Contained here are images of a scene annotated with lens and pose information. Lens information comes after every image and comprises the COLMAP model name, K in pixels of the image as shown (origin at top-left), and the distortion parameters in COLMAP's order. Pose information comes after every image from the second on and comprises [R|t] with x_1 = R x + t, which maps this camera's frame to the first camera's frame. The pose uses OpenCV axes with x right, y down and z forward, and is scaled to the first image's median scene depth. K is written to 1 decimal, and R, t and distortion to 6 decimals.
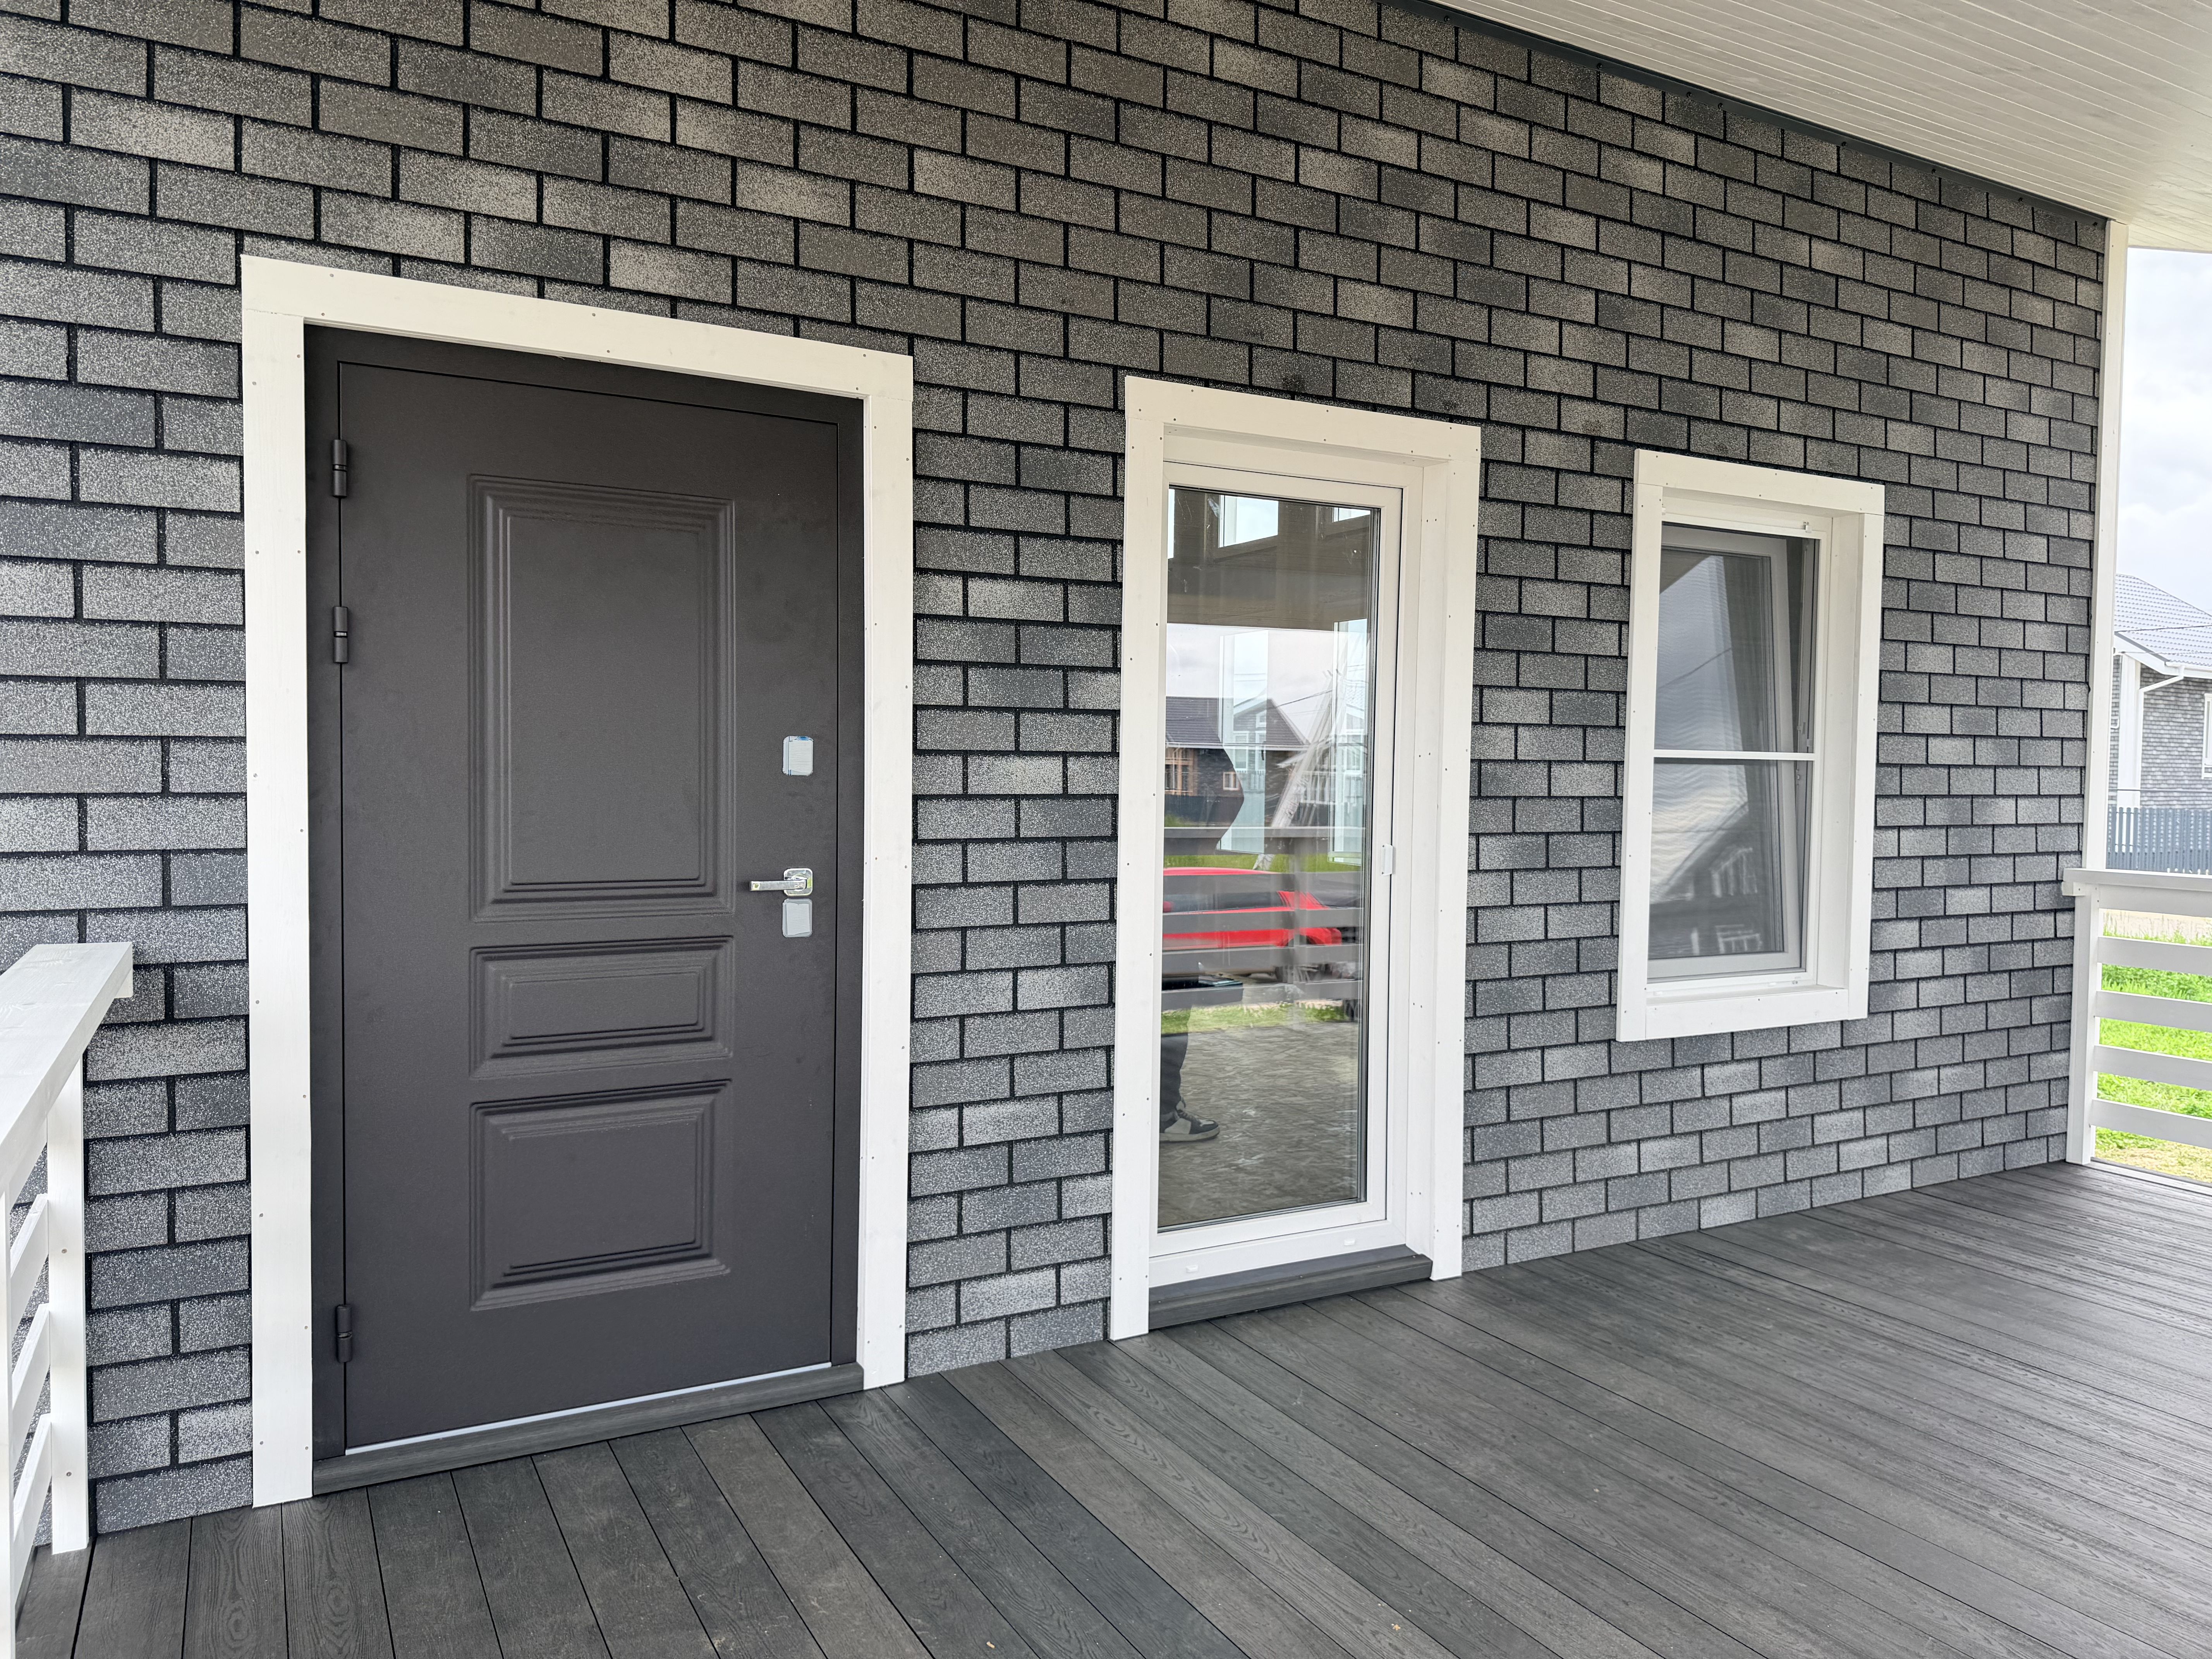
lens RADIAL K [[1547.2, 0, 1113.4], [0, 1547.2, 843.6], [0, 0, 1]] dist [0.140650, -0.229146]
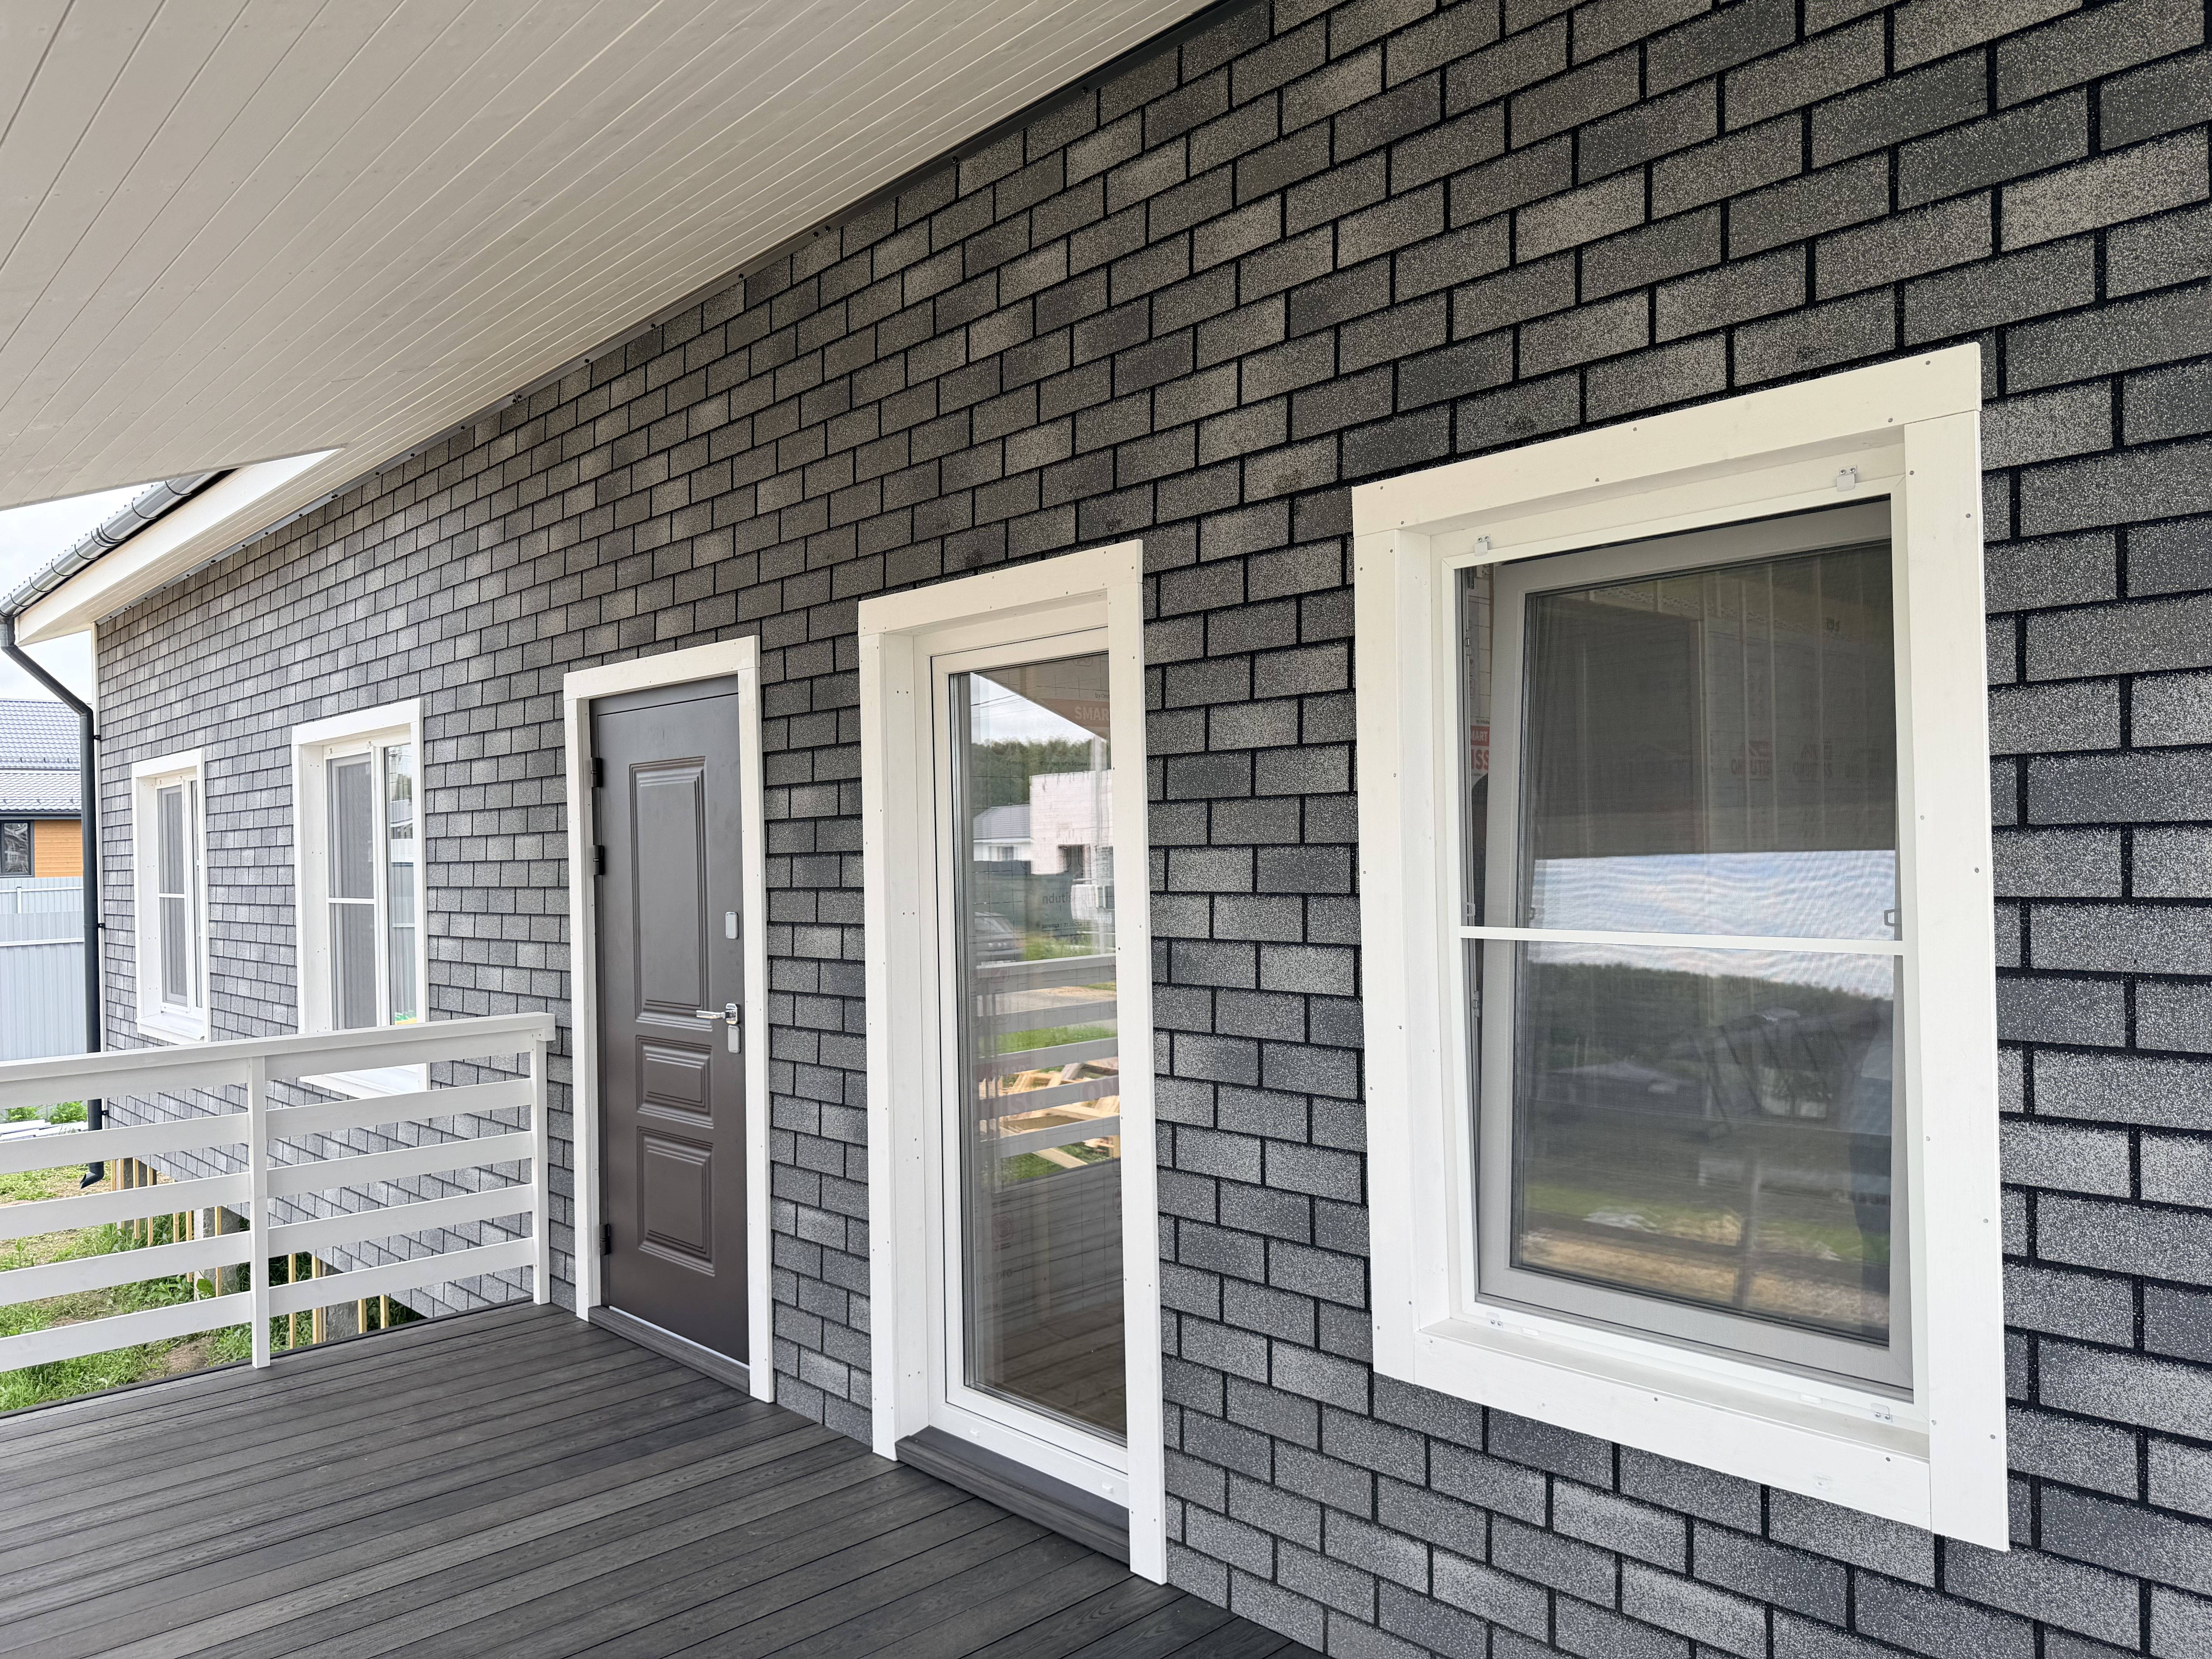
lens RADIAL K [[1636.2, 0, 1106.0], [0, 1636.2, 829.5], [0, 0, 1]] dist [0.123234, -0.147695]
pose [[0.222577, -0.017377, -0.974760, 1.261823], [-0.014295, 0.999675, -0.021085, -0.109633], [0.974810, 0.018628, 0.222256, 0.933570]]
